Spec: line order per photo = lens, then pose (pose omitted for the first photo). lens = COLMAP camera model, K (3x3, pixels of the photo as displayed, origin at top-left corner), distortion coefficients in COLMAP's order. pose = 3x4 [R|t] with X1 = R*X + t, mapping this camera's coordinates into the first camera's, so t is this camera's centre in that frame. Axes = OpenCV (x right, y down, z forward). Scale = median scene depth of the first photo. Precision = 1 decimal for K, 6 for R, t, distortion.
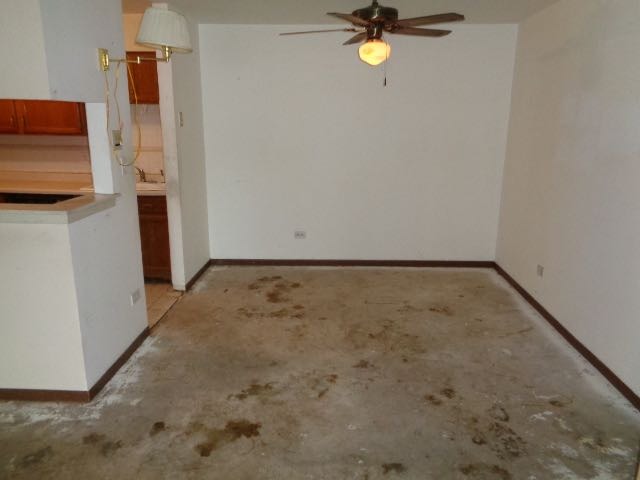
lens RADIAL K [[484.6, 0, 324.6], [0, 484.6, 237.0], [0, 0, 1]] dist [0.005353, 0.001779]
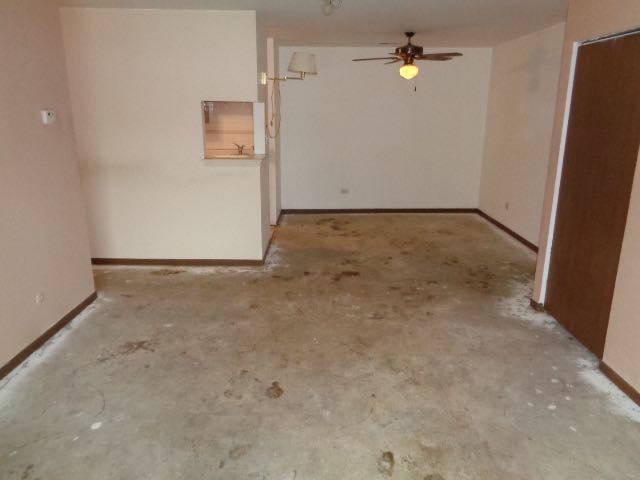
lens RADIAL K [[484.6, 0, 324.6], [0, 484.6, 237.0], [0, 0, 1]] dist [0.005353, 0.001779]
pose [[0.999170, -0.011965, 0.038929, -0.280089], [0.011321, 0.999796, 0.016745, 0.177053], [-0.039122, -0.016290, 0.999102, -0.736192]]
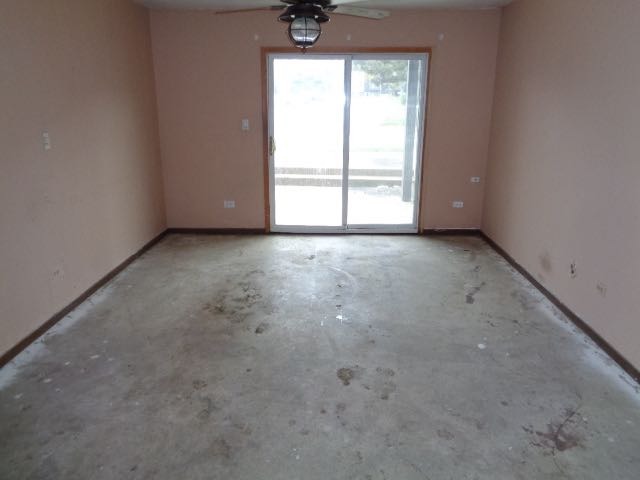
lens RADIAL K [[484.6, 0, 324.6], [0, 484.6, 237.0], [0, 0, 1]] dist [0.005353, 0.001779]
pose [[-0.999900, -0.005521, -0.012996, -0.289618], [-0.011292, 0.865213, 0.501277, -0.195453], [0.008477, 0.501374, -0.865189, 0.818238]]
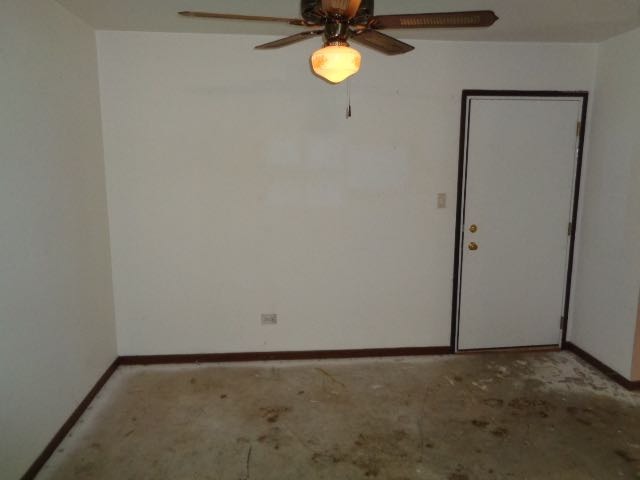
lens RADIAL K [[484.6, 0, 324.6], [0, 484.6, 237.0], [0, 0, 1]] dist [0.005353, 0.001779]
pose [[-0.129494, -0.165958, 0.977594, -0.591062], [0.235155, 0.952630, 0.192869, -0.304211], [-0.963293, 0.254862, -0.084334, 1.197822]]
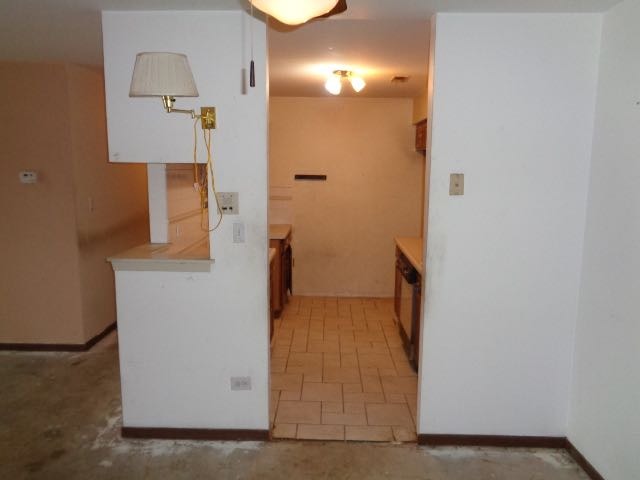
lens RADIAL K [[484.6, 0, 324.6], [0, 484.6, 237.0], [0, 0, 1]] dist [0.005353, 0.001779]
pose [[0.015693, 0.133396, -0.990939, 0.453472], [-0.257084, 0.958280, 0.124929, -0.286002], [0.966262, 0.252794, 0.049332, 1.106144]]
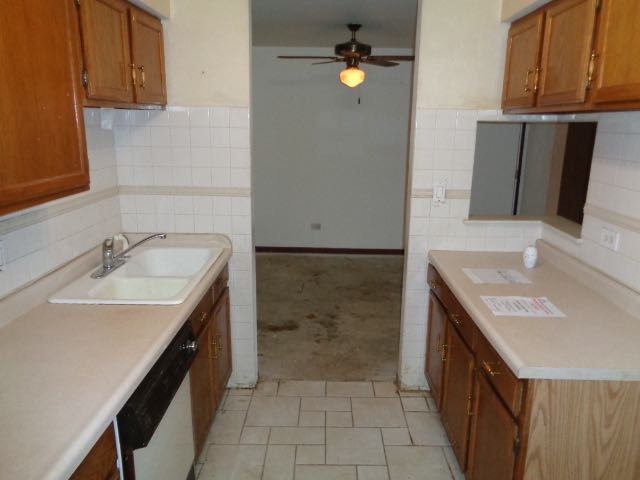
lens RADIAL K [[482.5, 0, 323.2], [0, 482.5, 240.4], [0, 0, 1]] dist [-0.002650, 0.000039]
pose [[-0.021676, -0.243353, 0.969695, -1.298890], [0.228478, 0.943050, 0.241774, -0.315318], [-0.973308, 0.226794, 0.035159, 1.198100]]
